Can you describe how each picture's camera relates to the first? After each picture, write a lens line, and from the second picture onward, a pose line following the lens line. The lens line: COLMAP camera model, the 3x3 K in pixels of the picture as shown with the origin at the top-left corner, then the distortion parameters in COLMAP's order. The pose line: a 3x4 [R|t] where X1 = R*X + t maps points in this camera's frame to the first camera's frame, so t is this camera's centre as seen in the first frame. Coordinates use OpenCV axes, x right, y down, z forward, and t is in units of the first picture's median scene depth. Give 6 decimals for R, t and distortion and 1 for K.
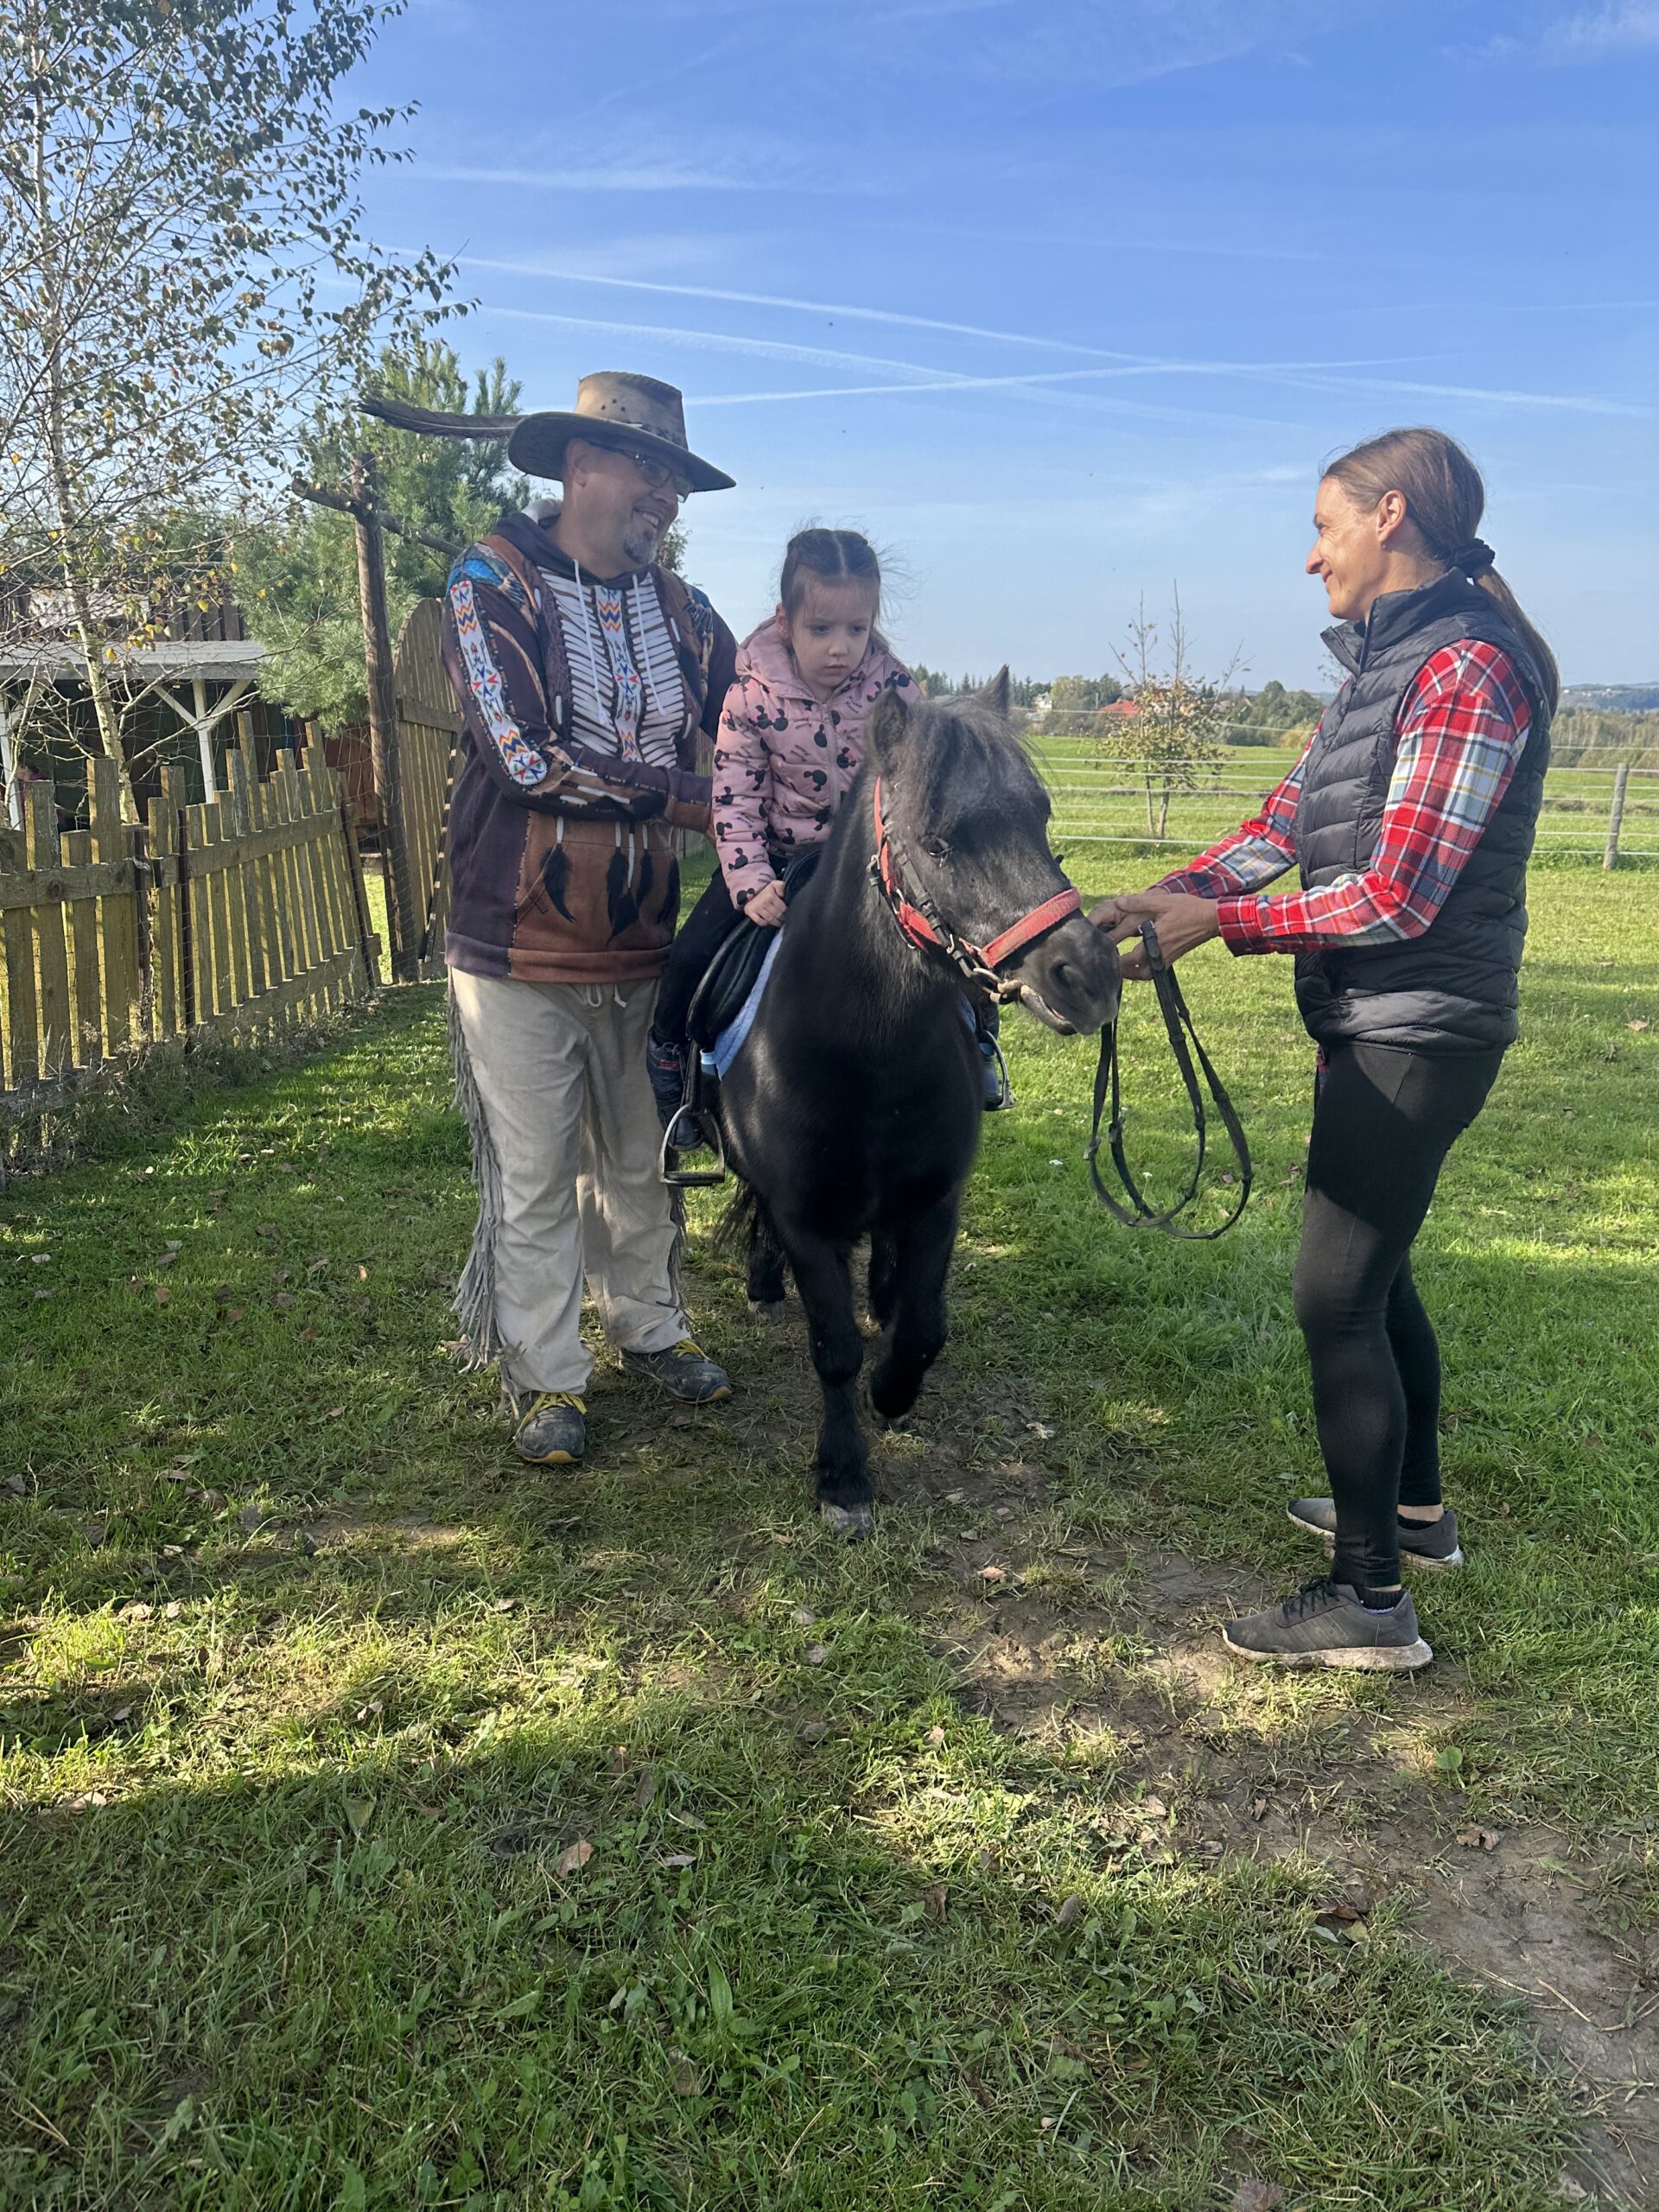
lens RADIAL K [[1513.4, 0, 829.5], [0, 1513.4, 1106.0], [0, 0, 1]] dist [0.032837, -0.035560]
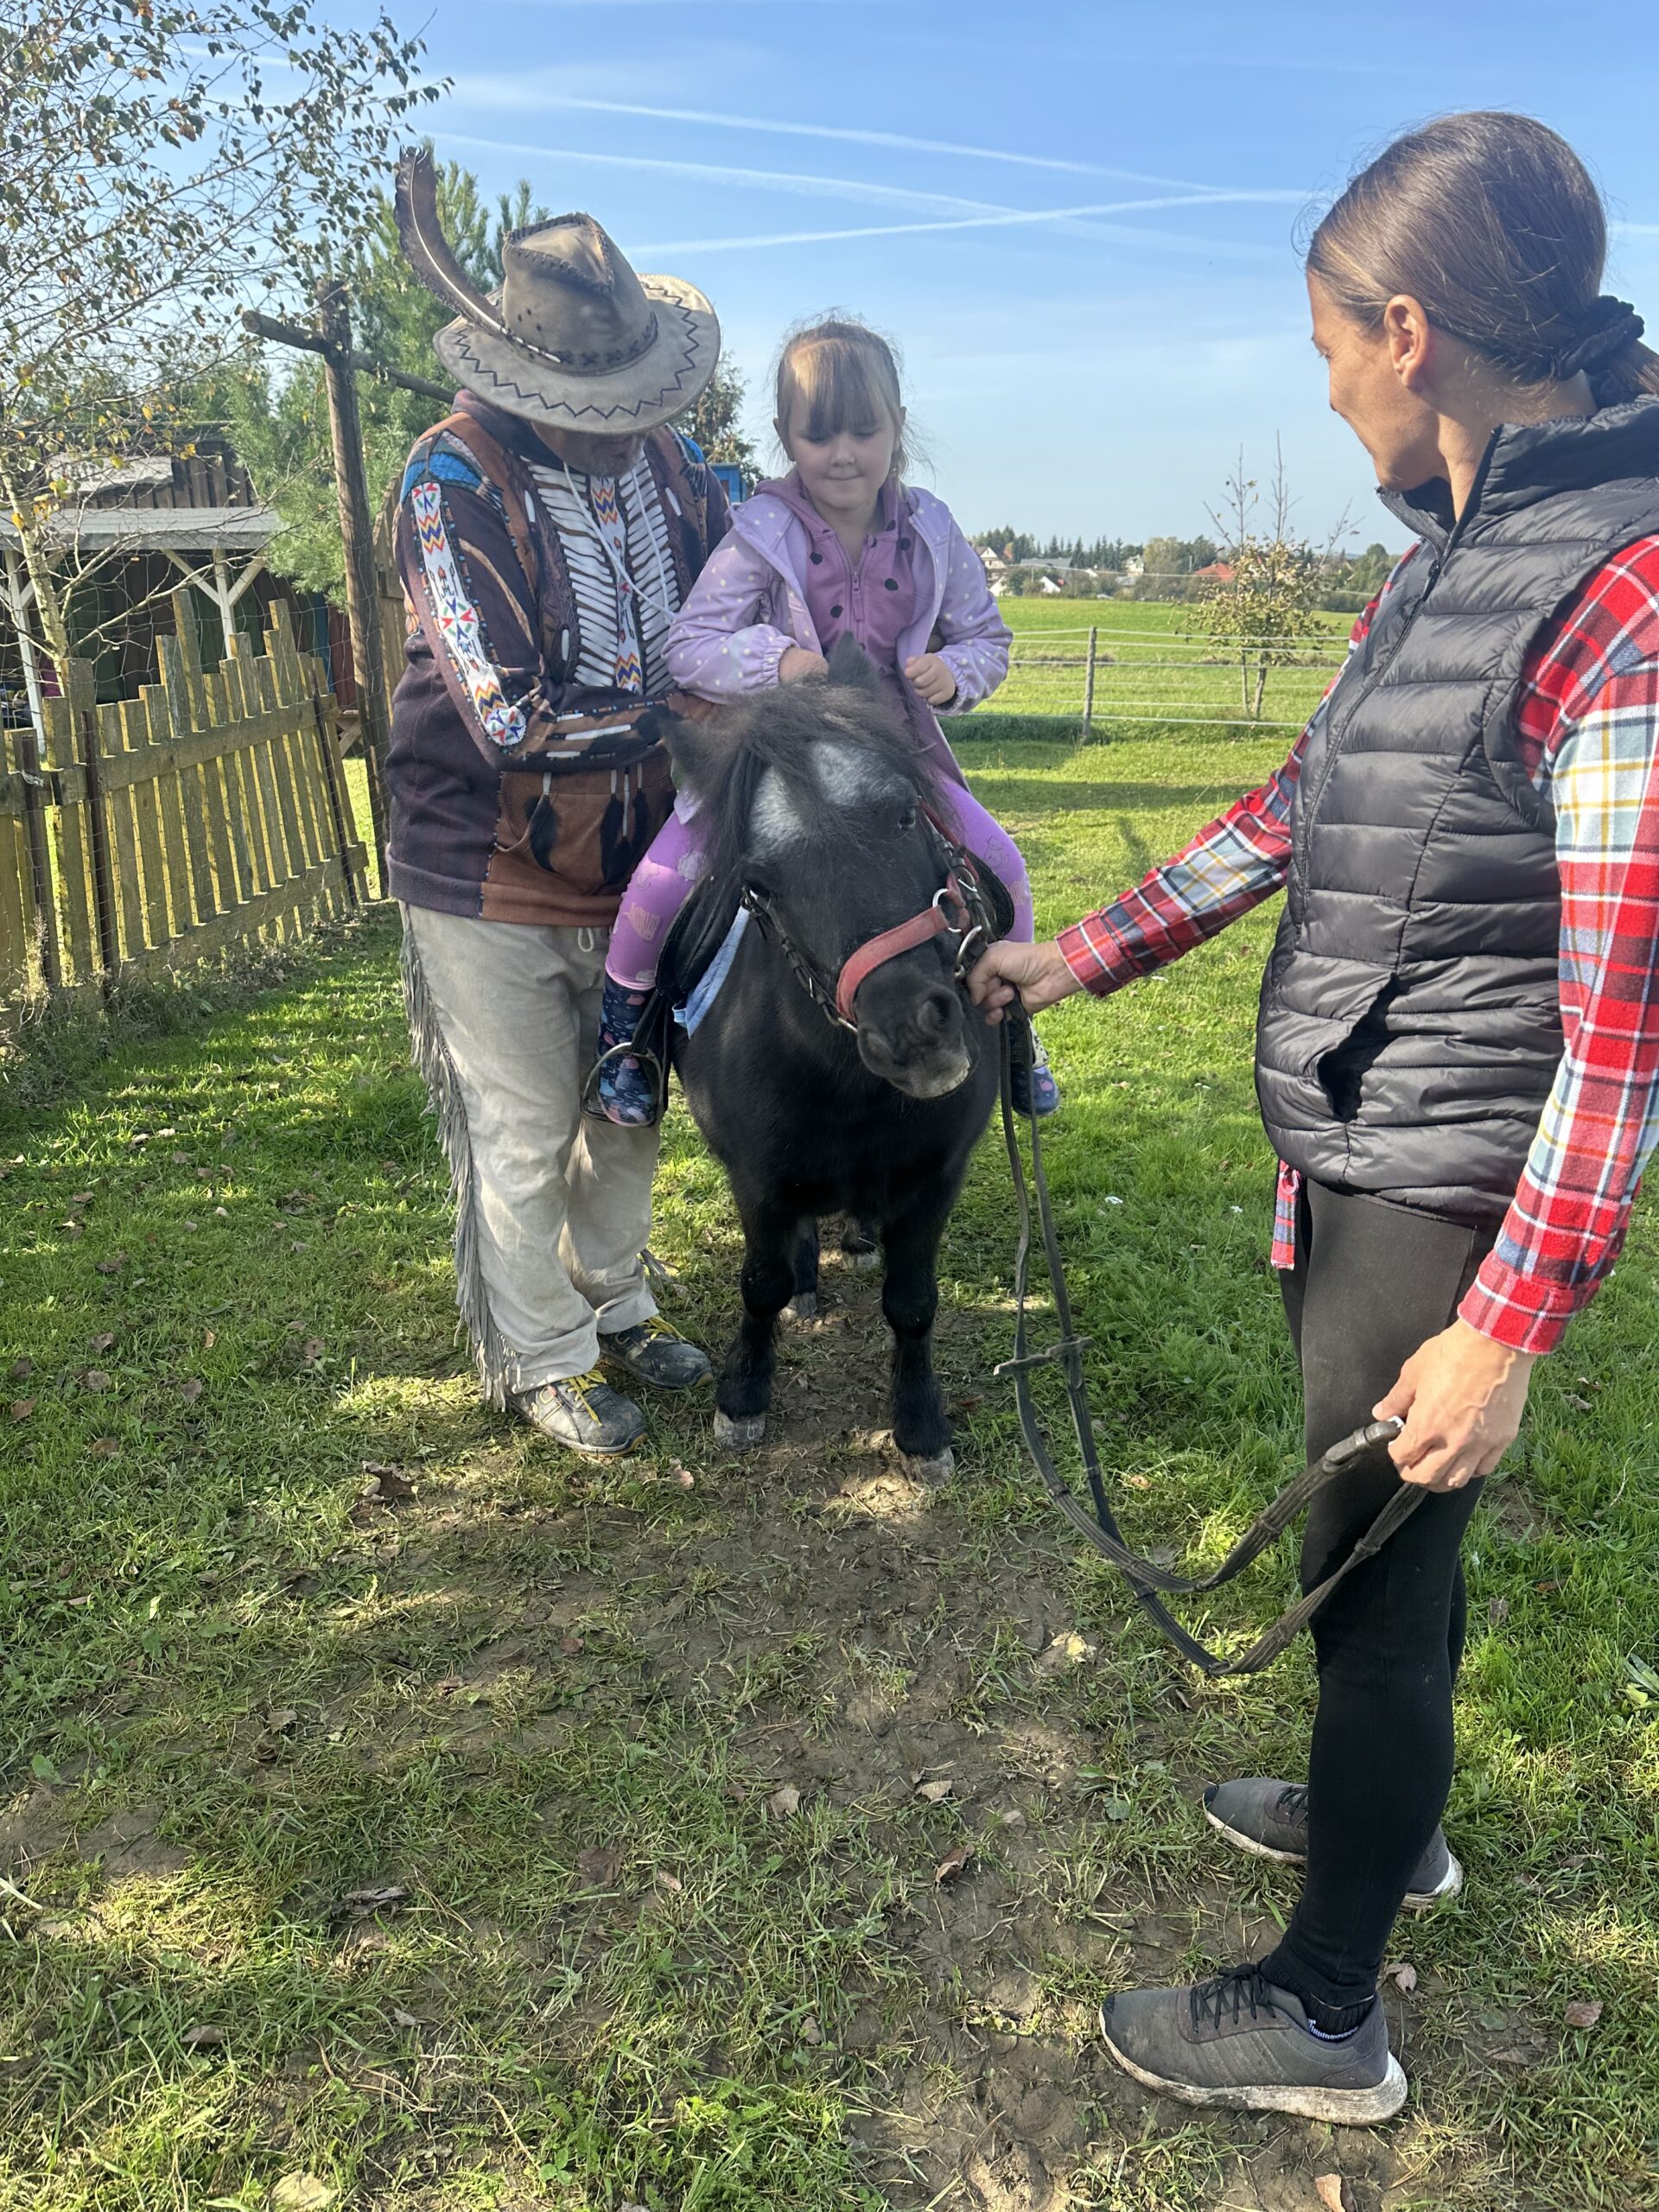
lens RADIAL K [[1526.9, 0, 831.3], [0, 1526.9, 1095.6], [0, 0, 1]] dist [0.006542, -0.008443]
pose [[0.998757, 0.012284, -0.048307, 0.032243], [-0.008725, 0.997279, 0.073204, -0.050899], [0.049075, -0.072691, 0.996146, 0.171579]]
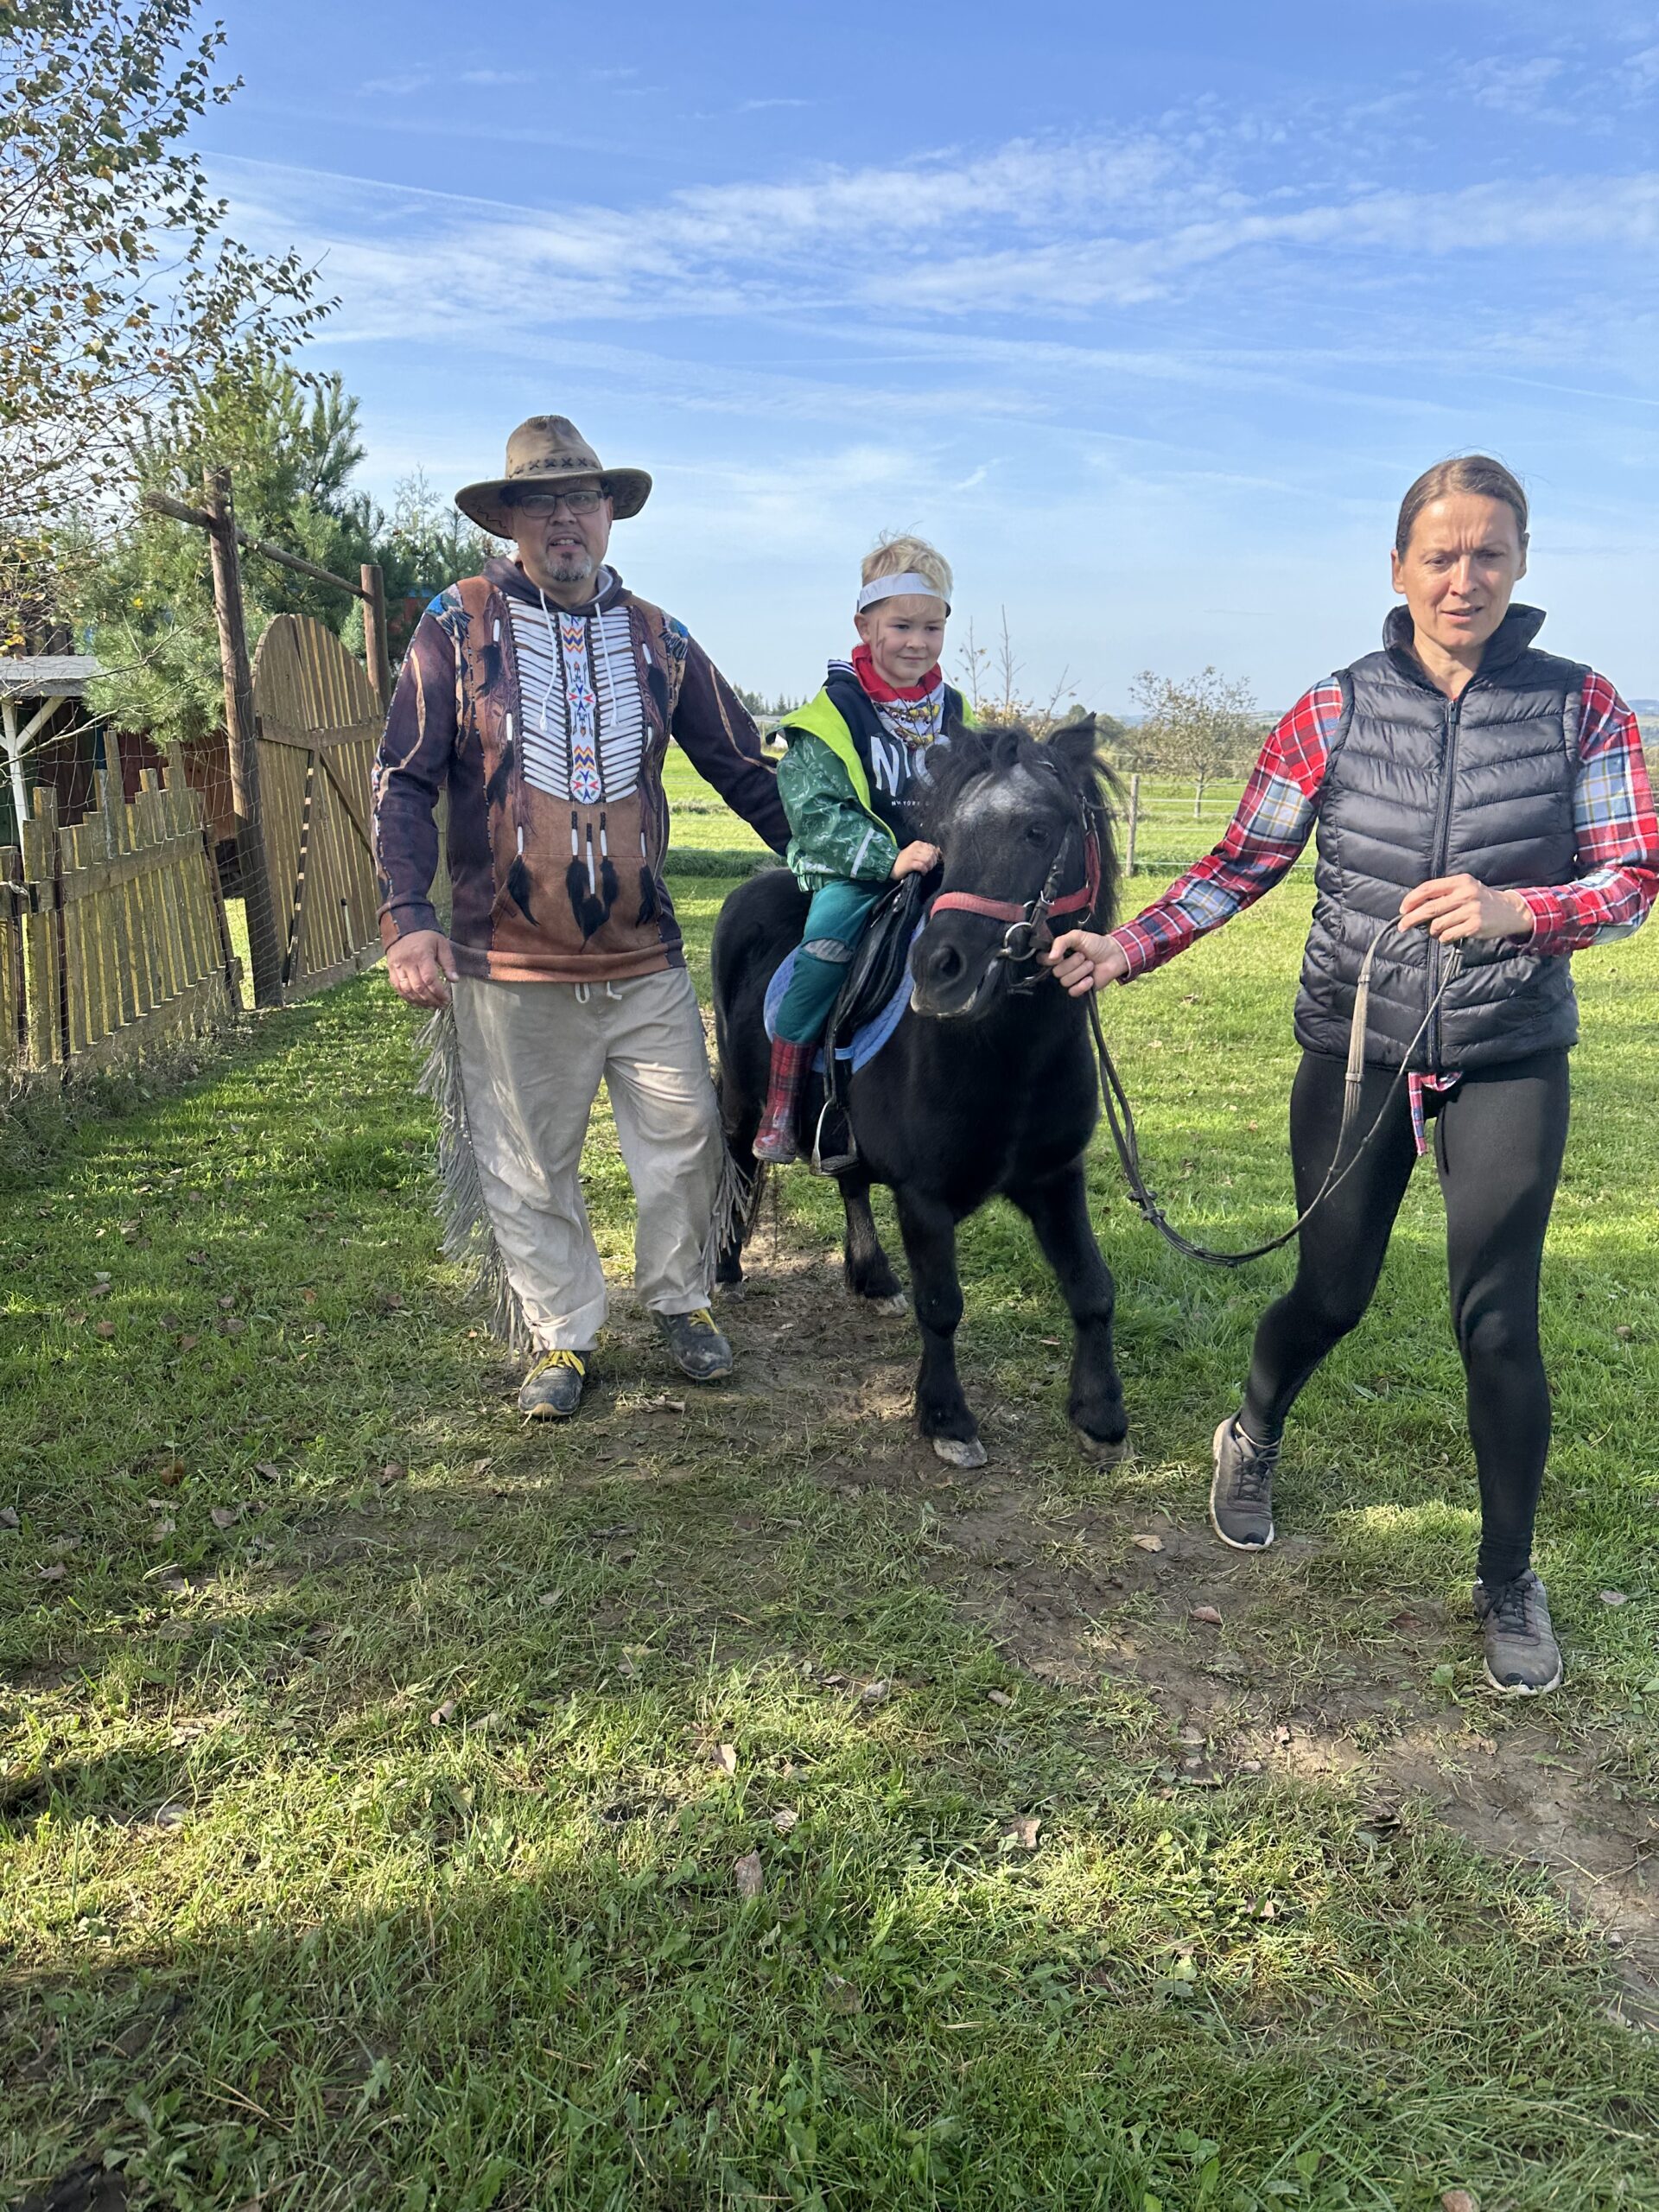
lens RADIAL K [[1529.0, 0, 833.1], [0, 1529.0, 1101.5], [0, 0, 1]] dist [0.003183, -0.005550]
pose [[0.992889, -0.027445, 0.115839, -0.056019], [0.029233, 0.999478, -0.013769, 0.004612], [-0.115400, 0.017057, 0.993173, -0.022731]]
